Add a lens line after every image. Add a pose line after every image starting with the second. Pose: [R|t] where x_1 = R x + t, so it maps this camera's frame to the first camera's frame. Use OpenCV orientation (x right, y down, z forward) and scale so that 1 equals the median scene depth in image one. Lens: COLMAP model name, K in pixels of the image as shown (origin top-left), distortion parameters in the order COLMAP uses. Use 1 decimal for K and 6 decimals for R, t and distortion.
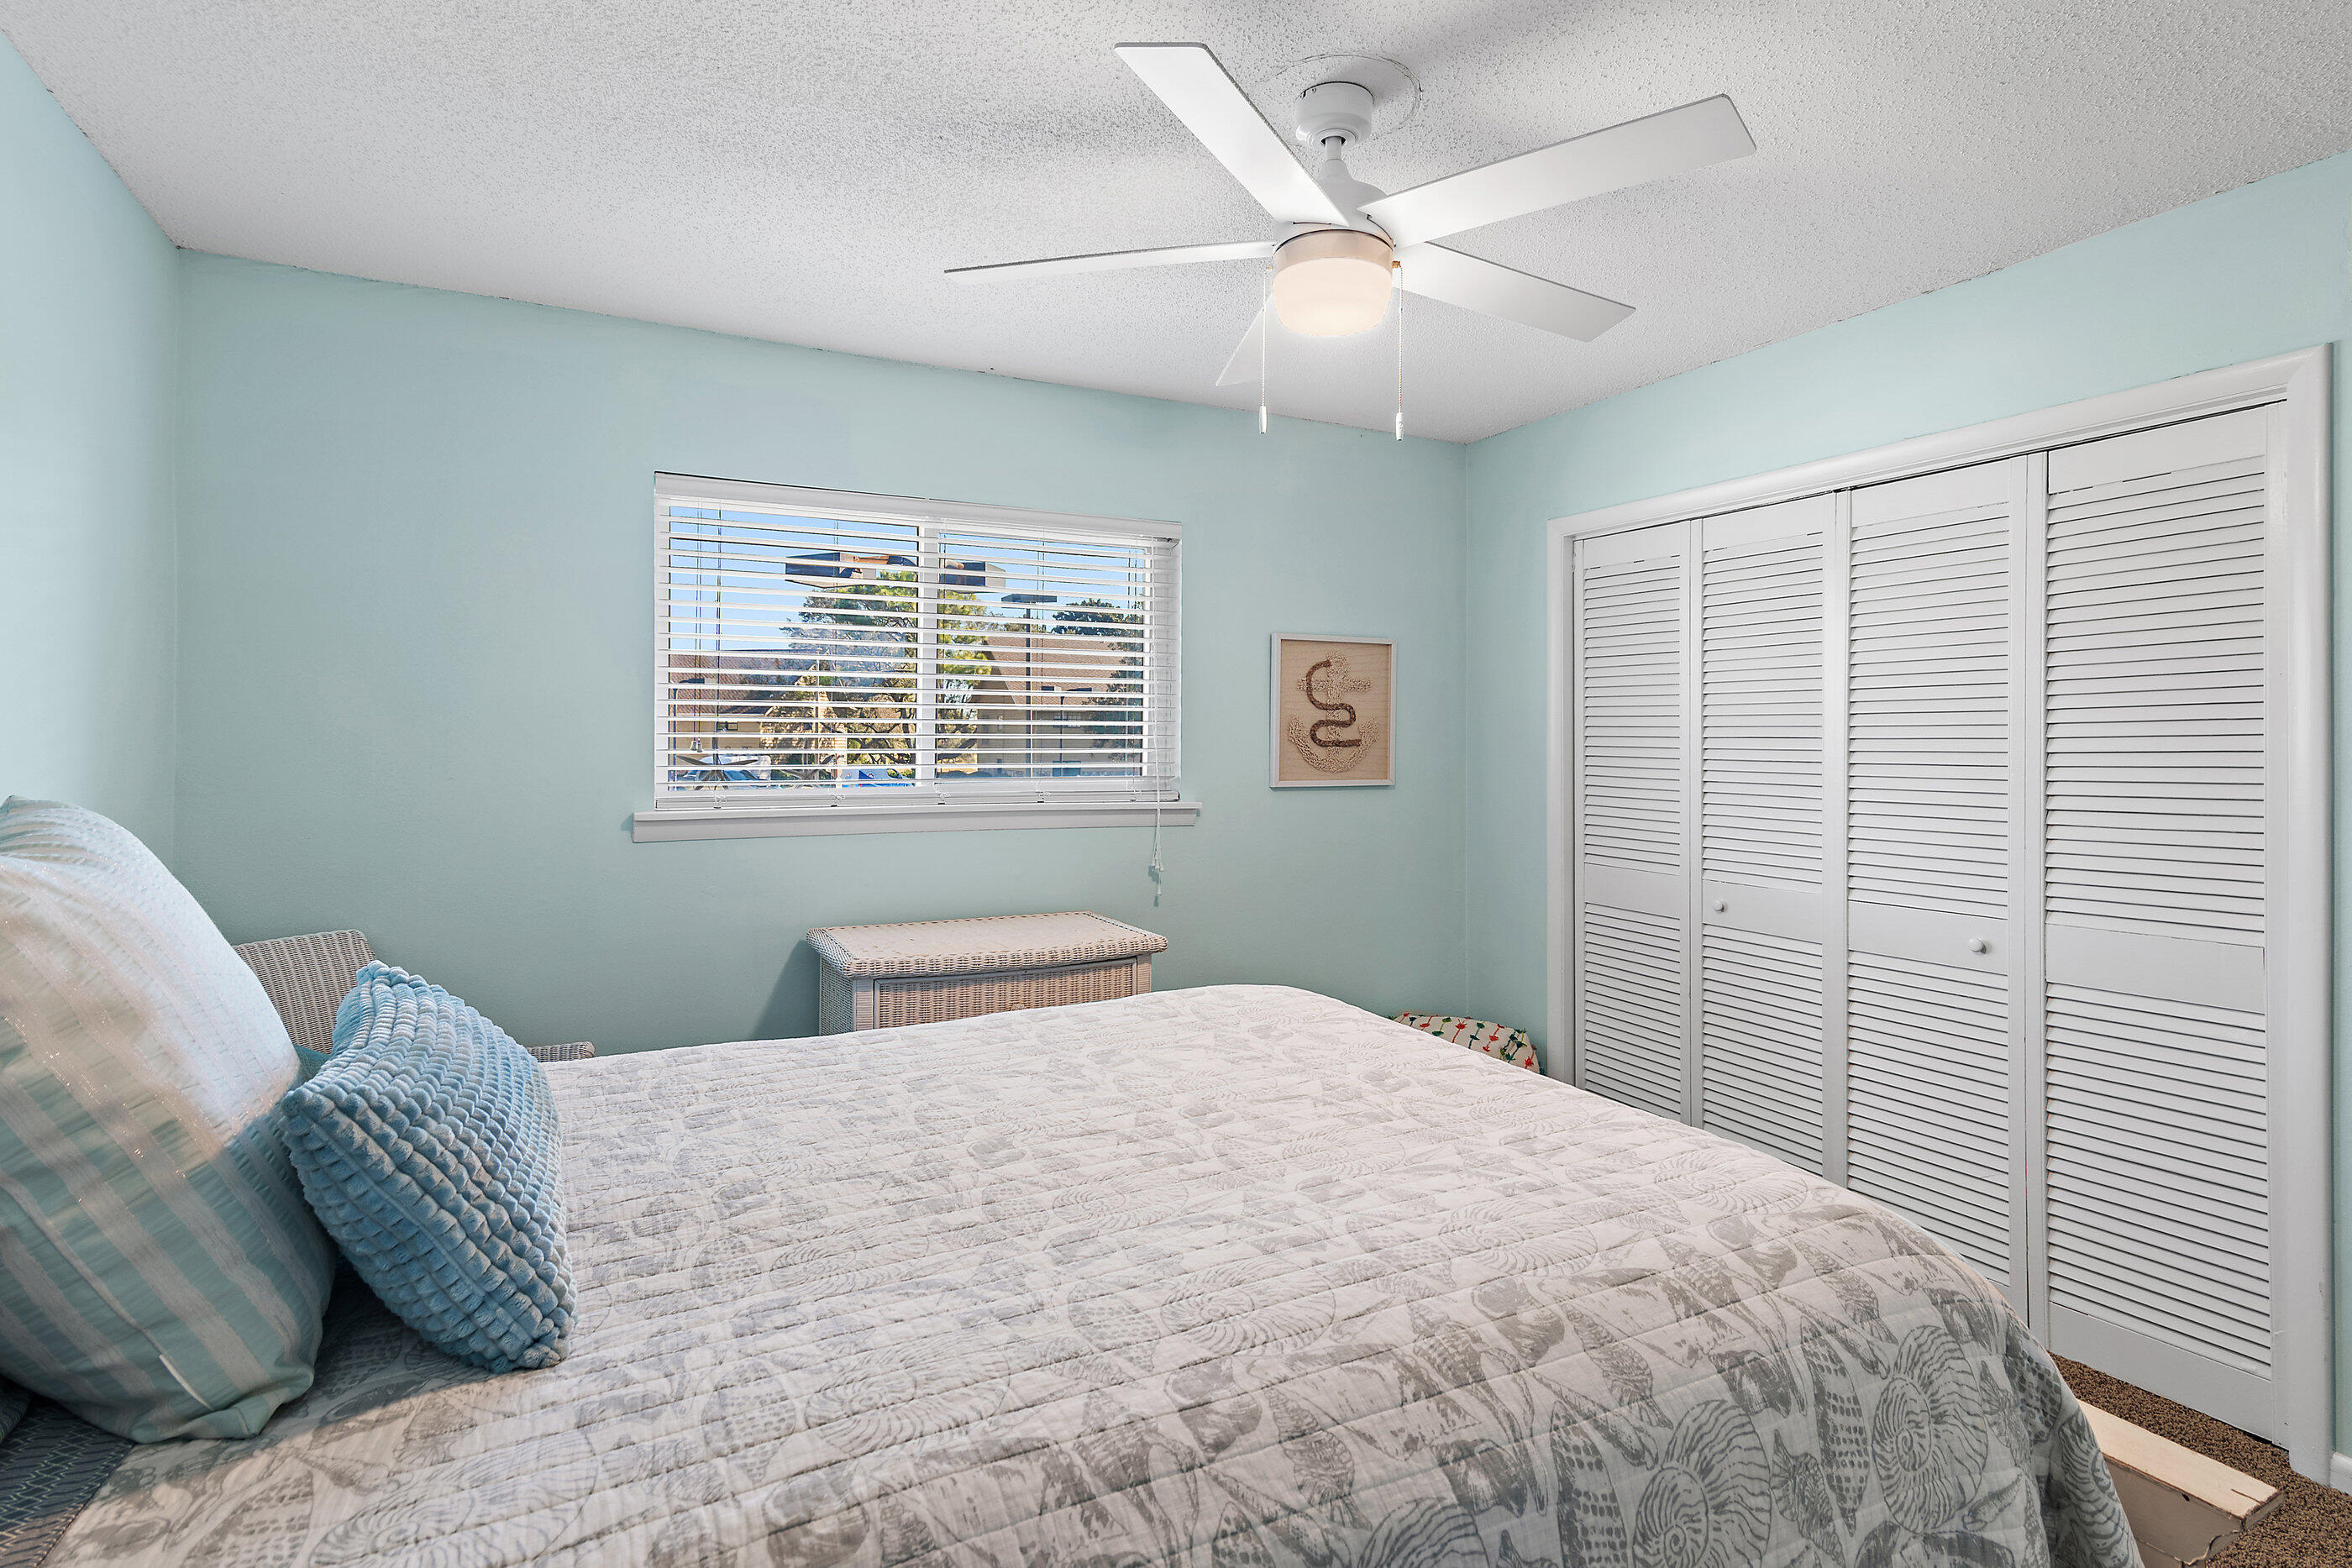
lens RADIAL K [[1184.9, 0, 1177.7], [0, 1184.9, 721.6], [0, 0, 1]] dist [0.001999, 0.001338]
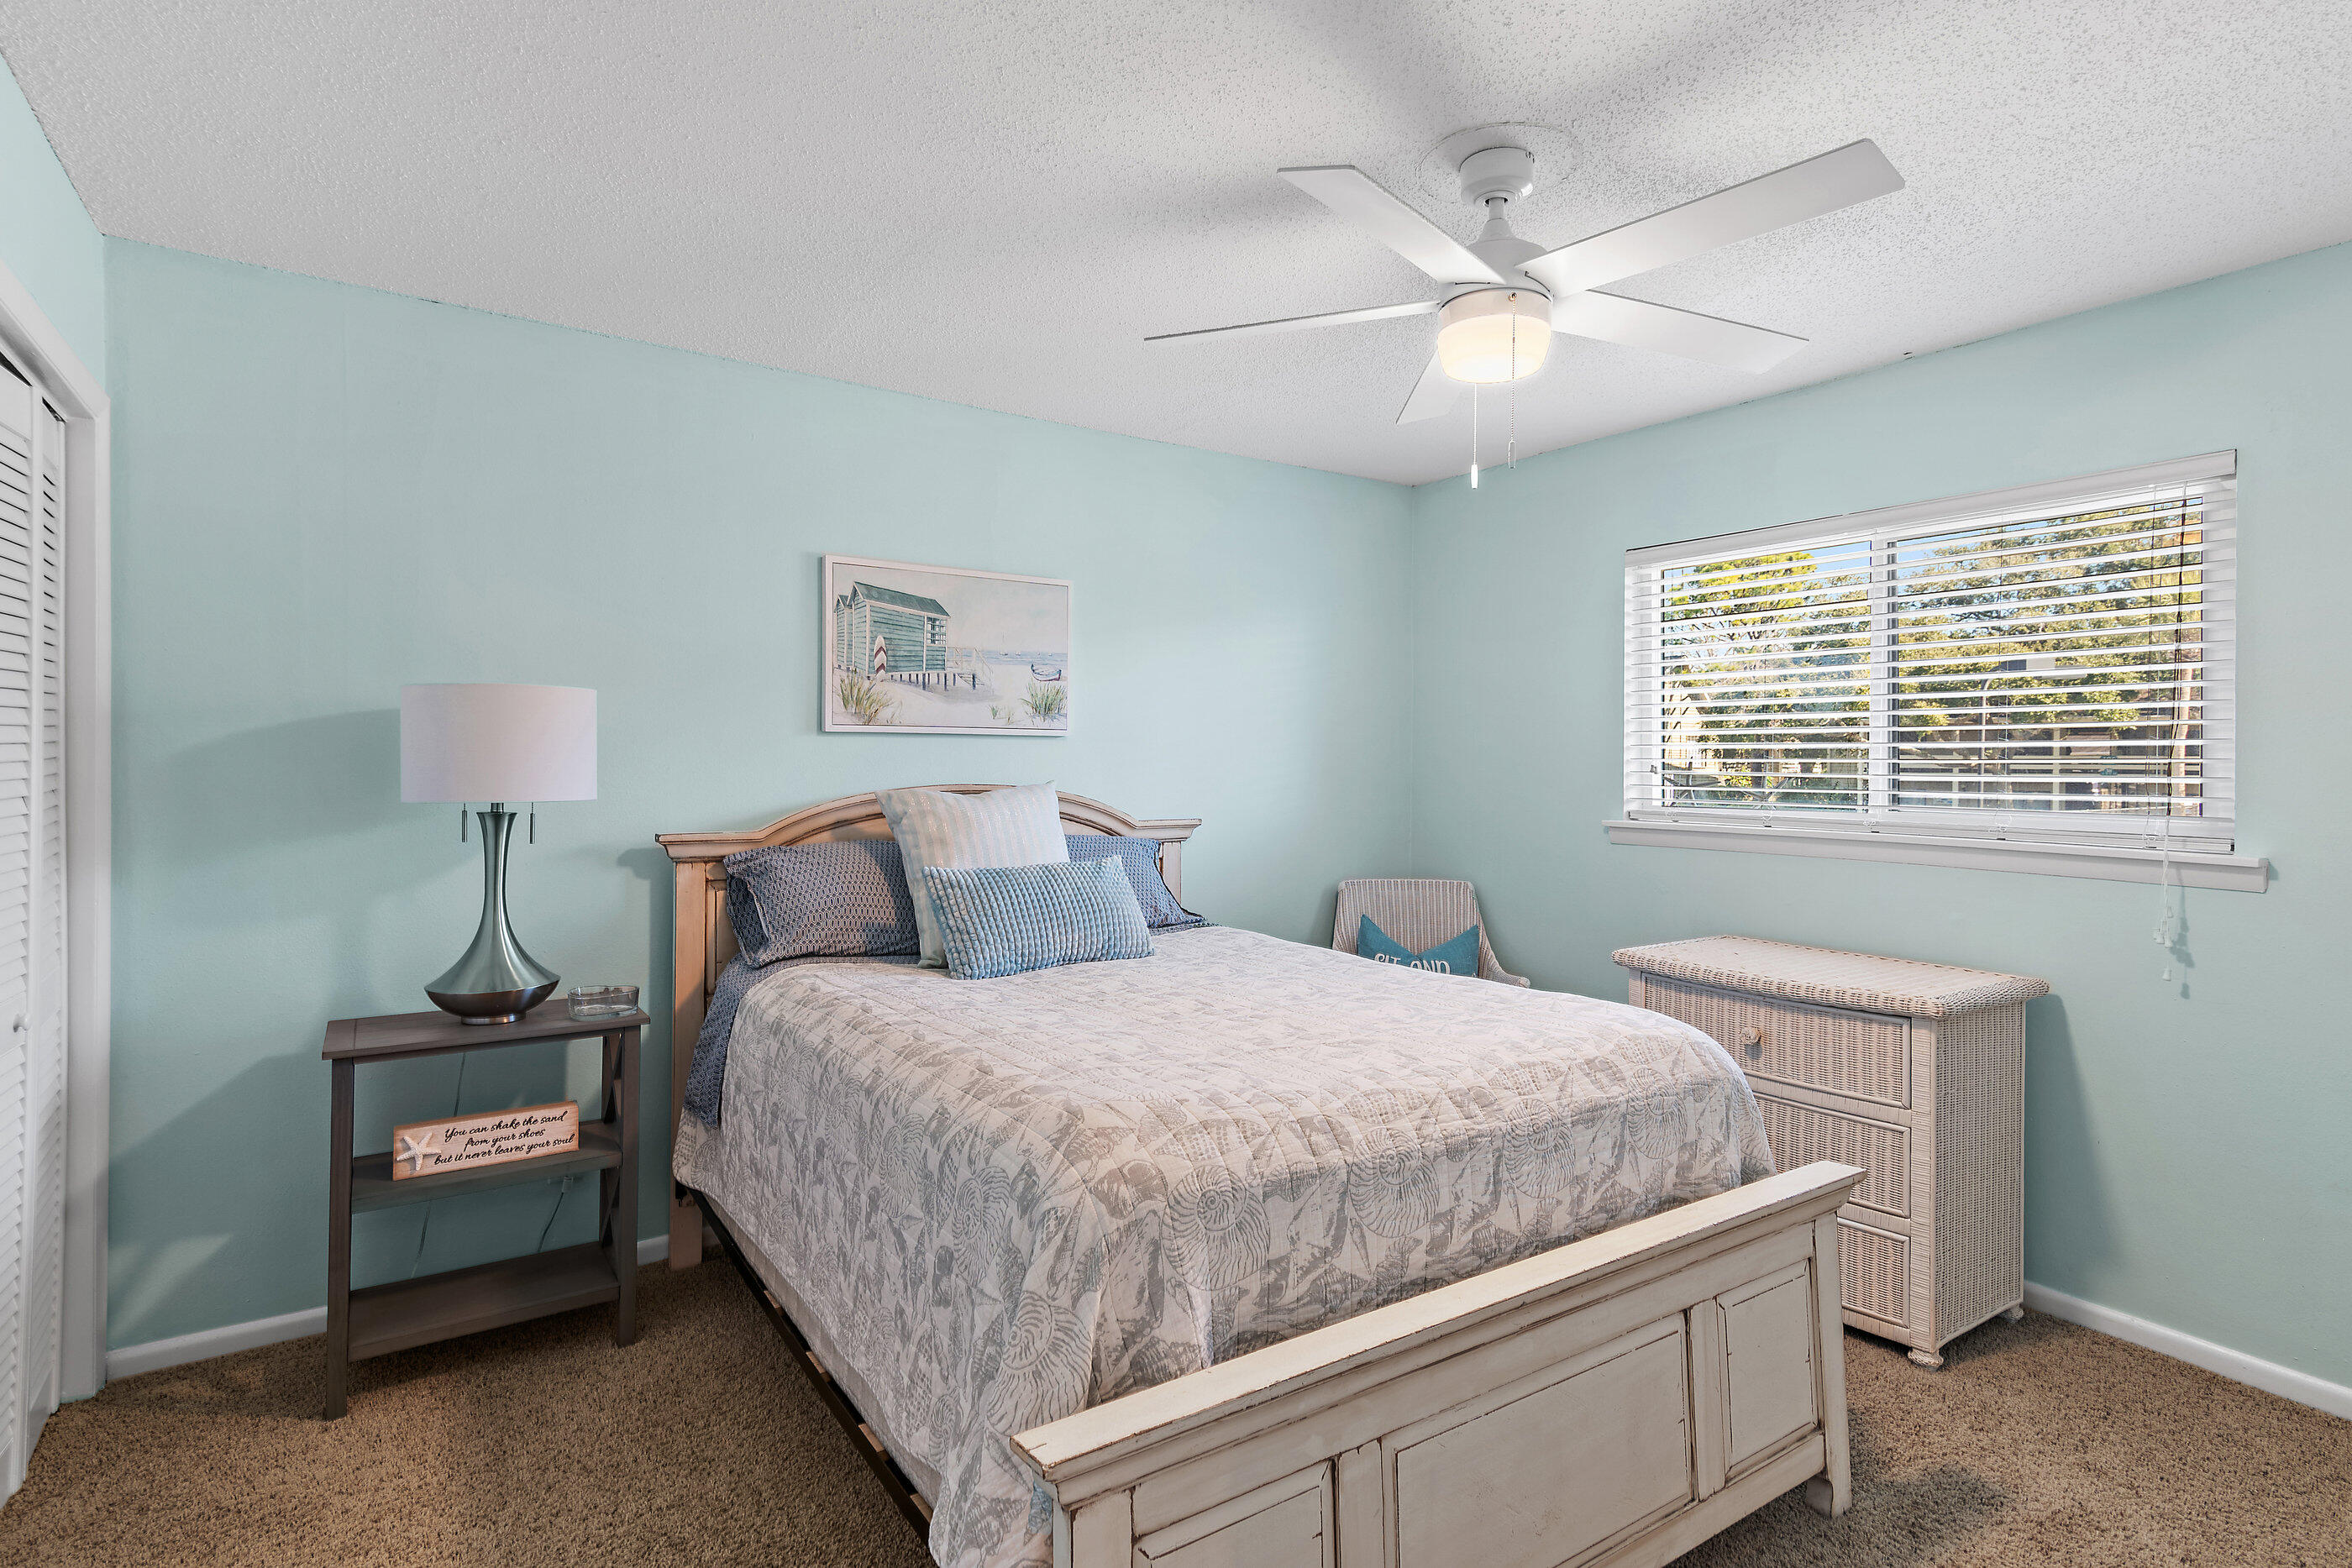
lens RADIAL K [[1184.9, 0, 1177.7], [0, 1184.9, 721.6], [0, 0, 1]] dist [0.001999, 0.001338]
pose [[0.136073, -0.034927, -0.990083, 1.141736], [0.011414, 0.999367, -0.033686, 0.012802], [0.990633, -0.006717, 0.136386, 0.558019]]
